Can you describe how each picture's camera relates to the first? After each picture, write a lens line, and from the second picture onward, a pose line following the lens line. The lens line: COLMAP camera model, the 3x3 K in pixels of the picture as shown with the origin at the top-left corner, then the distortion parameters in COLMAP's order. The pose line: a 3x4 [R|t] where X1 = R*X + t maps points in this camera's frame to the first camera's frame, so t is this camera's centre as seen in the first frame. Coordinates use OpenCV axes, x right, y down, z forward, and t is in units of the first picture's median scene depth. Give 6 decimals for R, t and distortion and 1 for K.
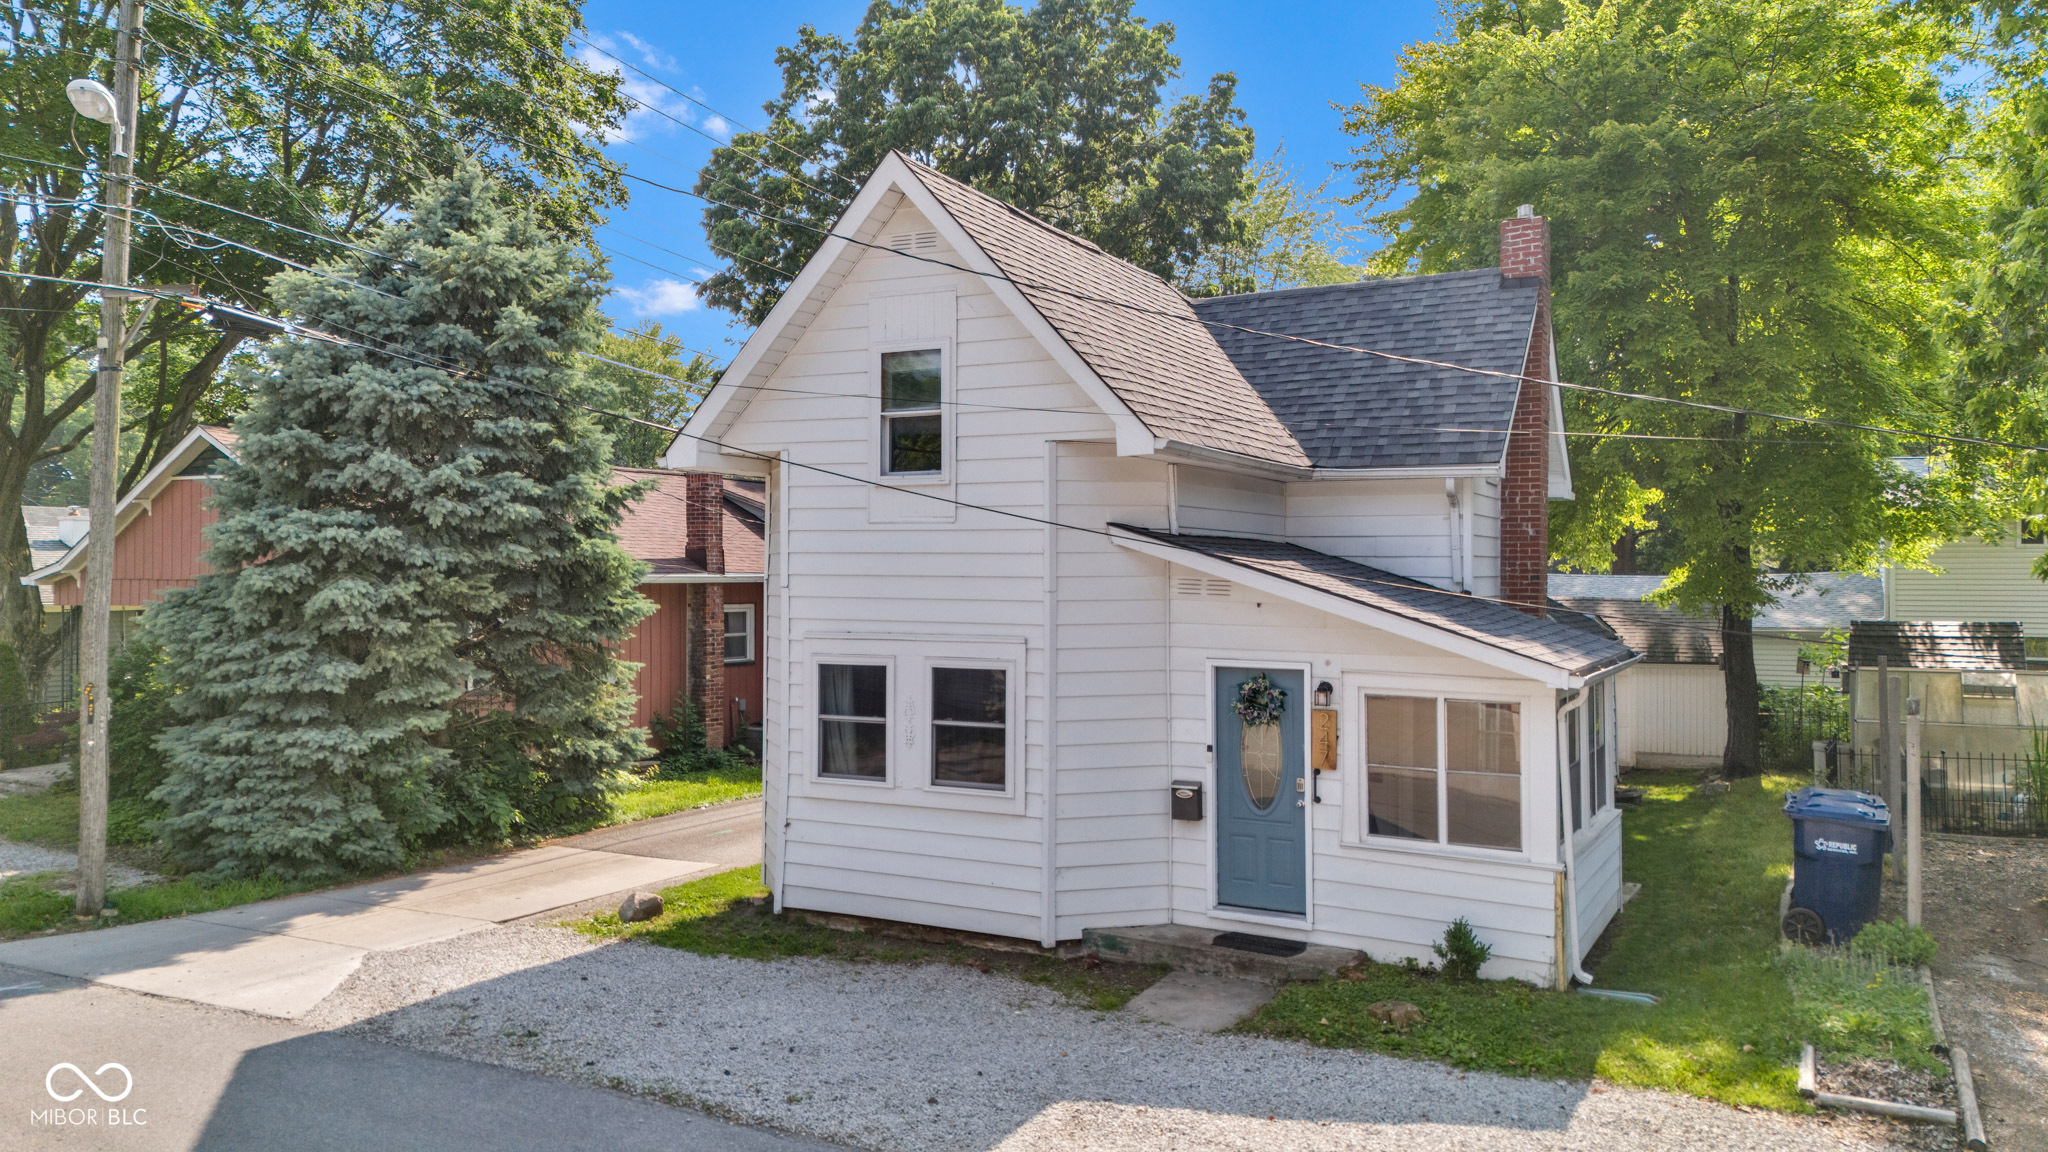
lens RADIAL K [[1520.4, 0, 1025.4], [0, 1520.4, 558.7], [0, 0, 1]] dist [0.063707, 0.002197]
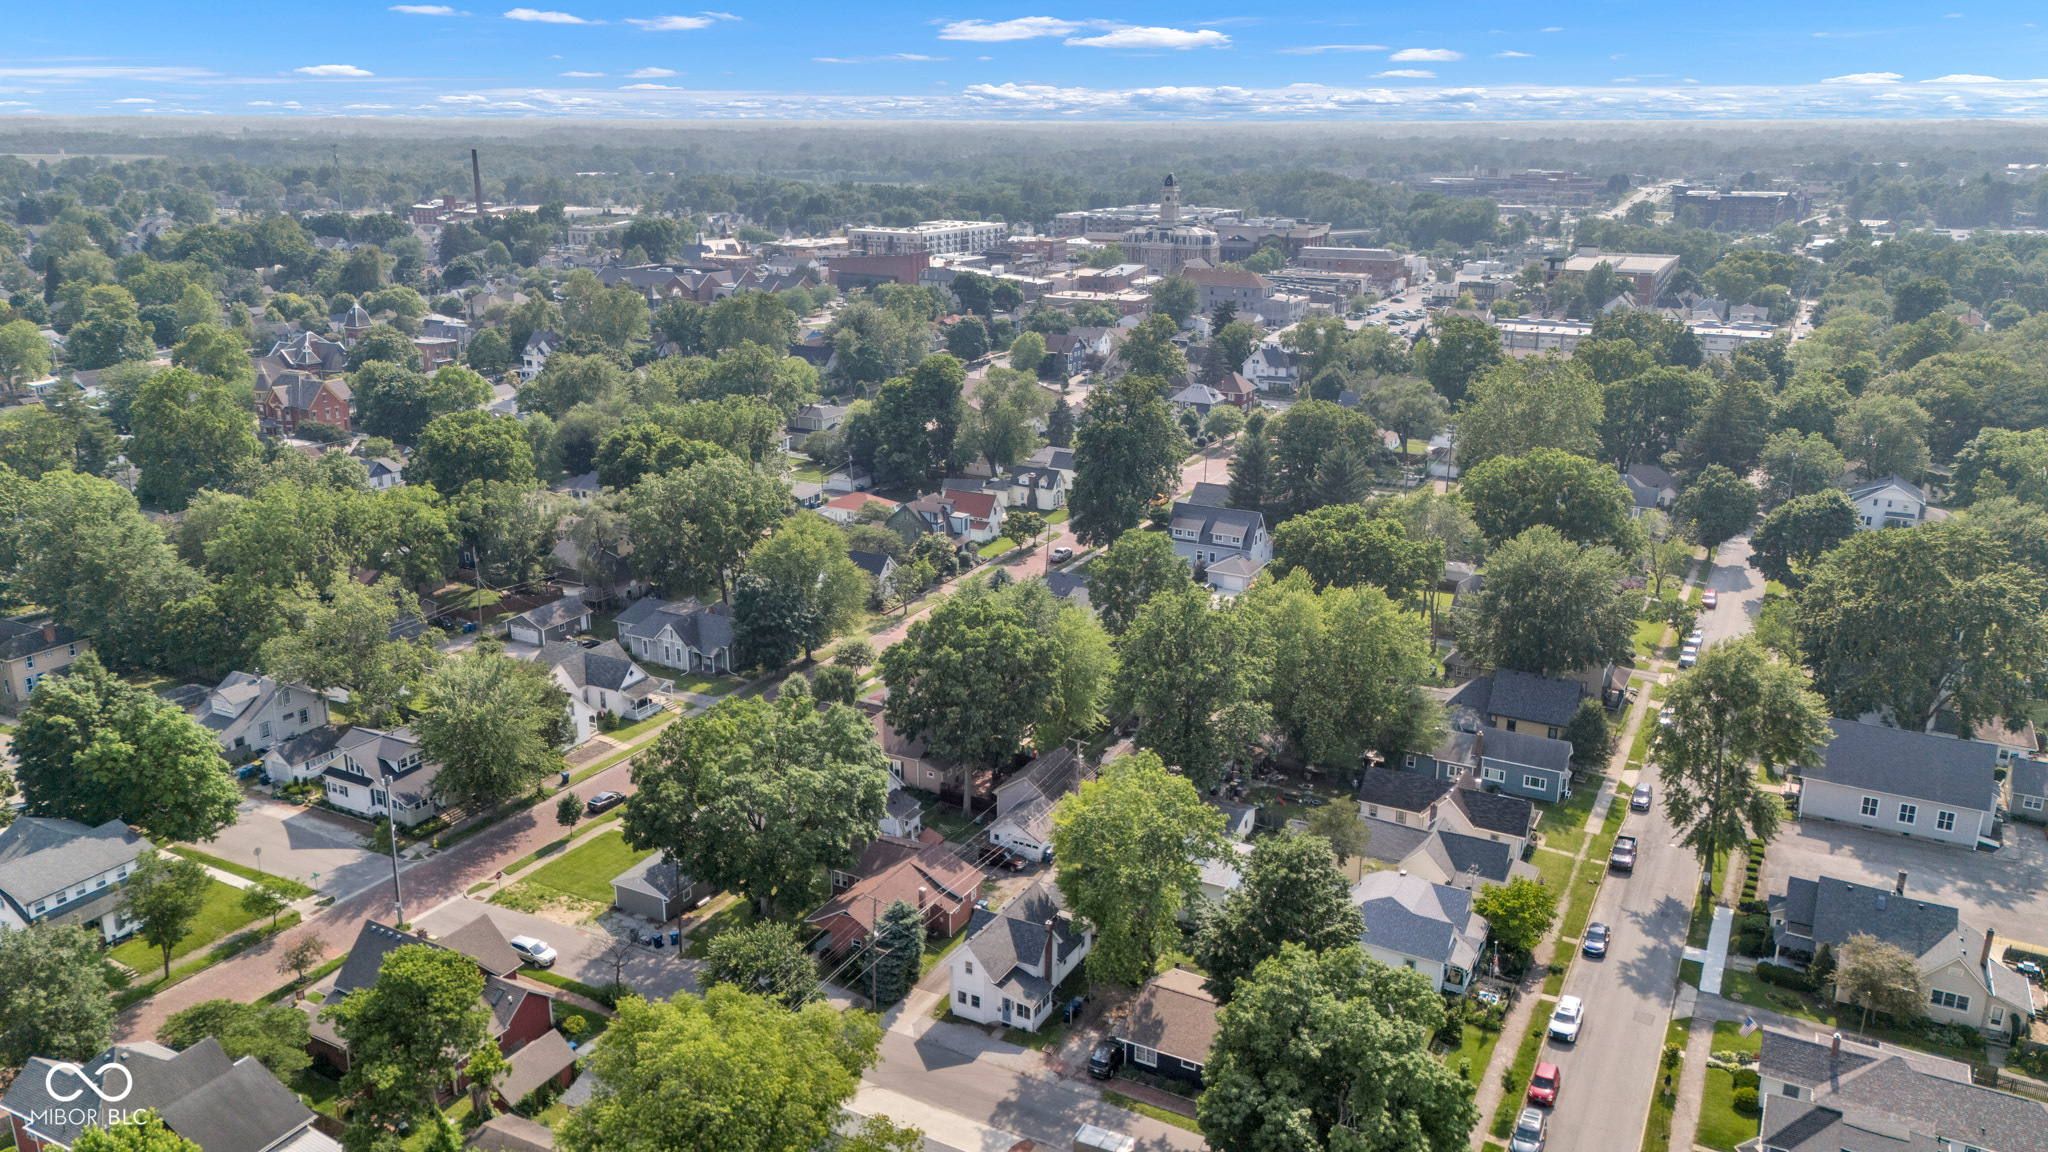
lens RADIAL K [[1540.3, 0, 1024.0], [0, 1540.3, 576.0], [0, 0, 1]] dist [0.092410, -0.004720]
pose [[0.999904, 0.002181, 0.013653, 0.121593], [-0.006107, 0.955584, 0.294655, -5.163620], [-0.012404, -0.294710, 0.955506, -7.279508]]
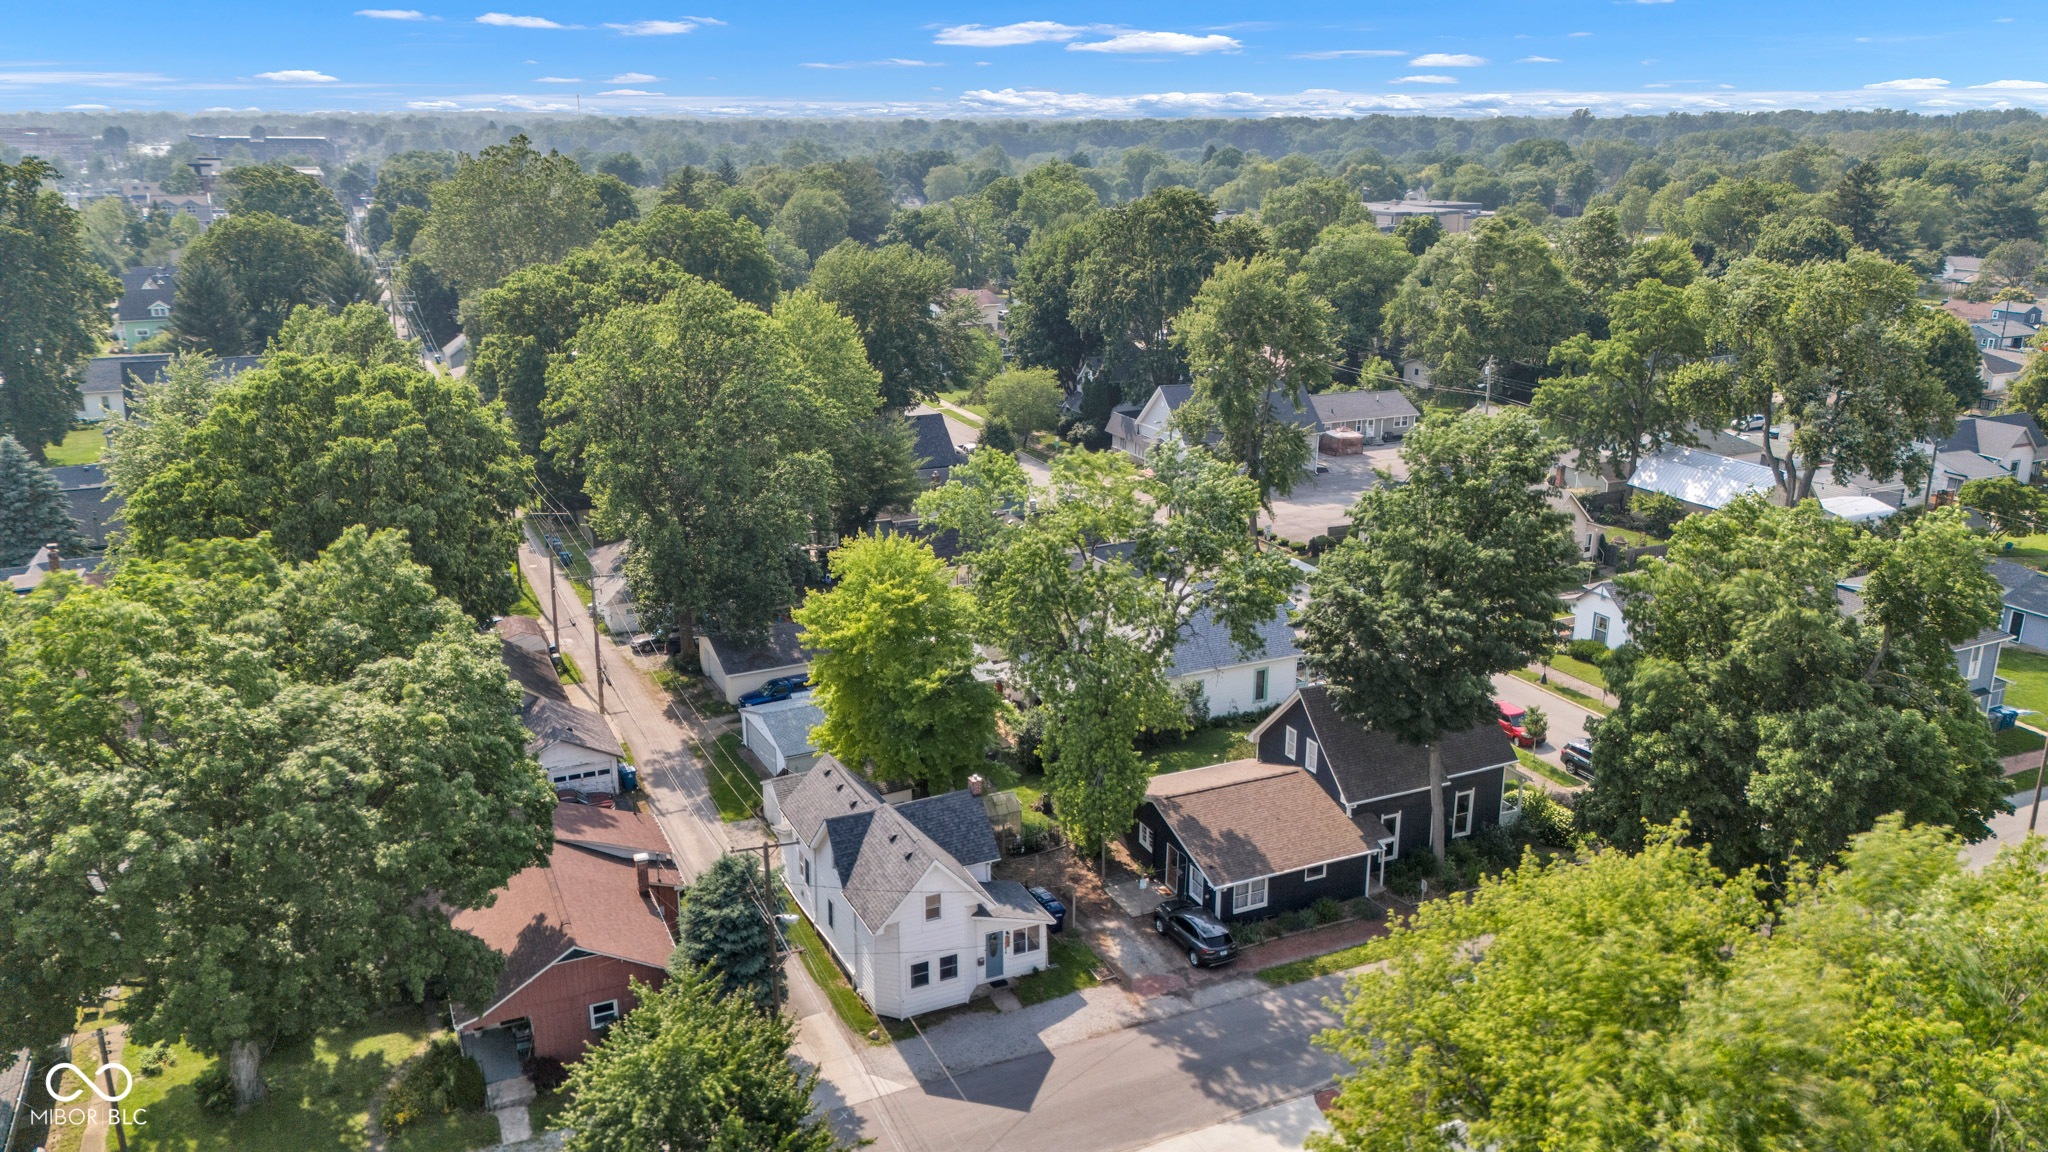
lens RADIAL K [[1539.1, 0, 1022.7], [0, 1539.1, 566.1], [0, 0, 1]] dist [0.064163, -0.054855]
pose [[0.578188, -0.222583, 0.784956, -3.333558], [-0.003120, 0.961459, 0.274931, -2.357948], [-0.815898, -0.161411, 0.555209, -1.590866]]
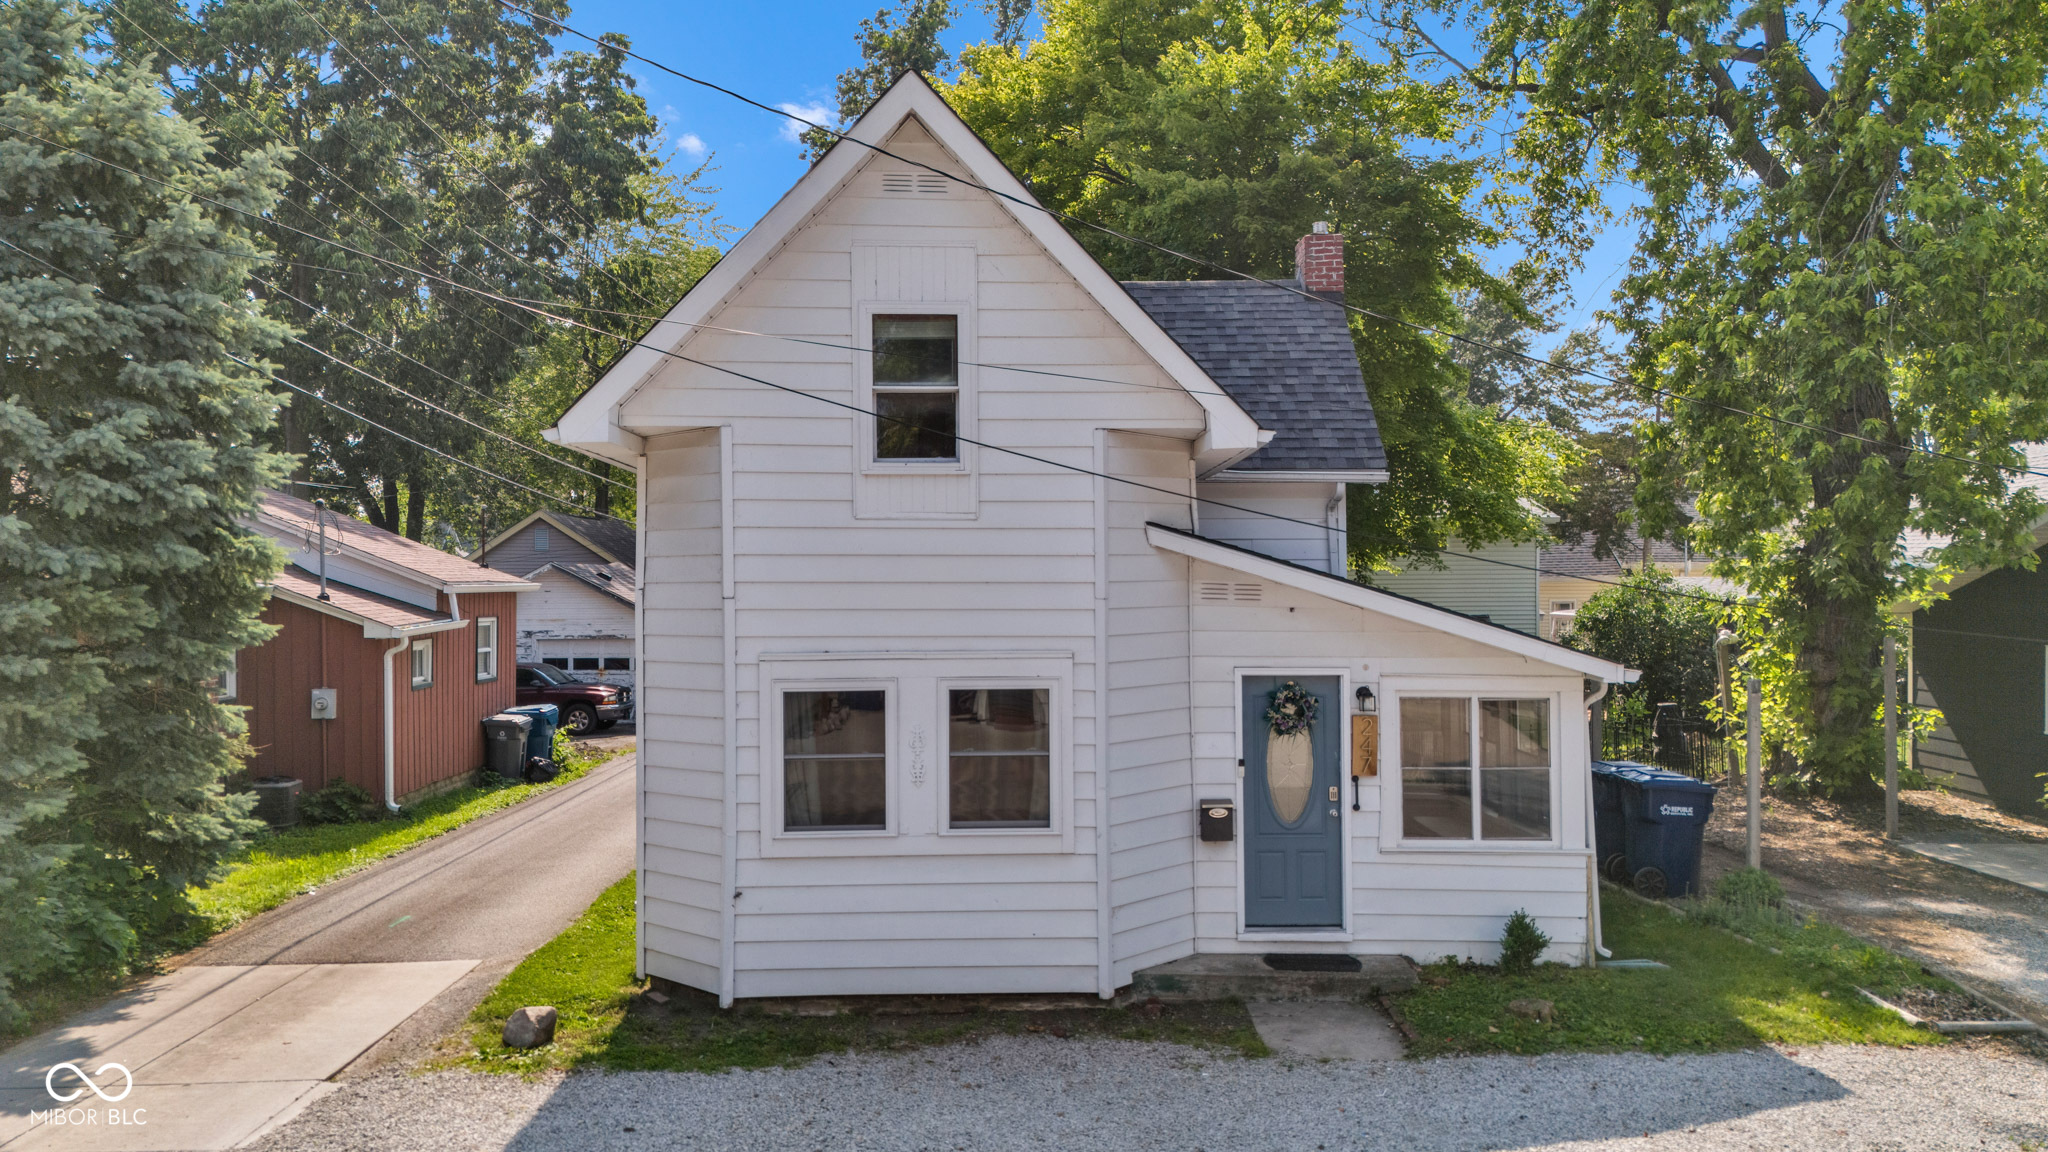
lens RADIAL K [[1559.3, 0, 1024.0], [0, 1559.3, 576.0], [0, 0, 1]] dist [0.052244, -0.002203]
pose [[0.859776, -0.005301, 0.510644, -0.481524], [0.002446, 0.999977, 0.006263, 0.002541], [-0.510665, -0.004135, 0.859770, 0.235829]]
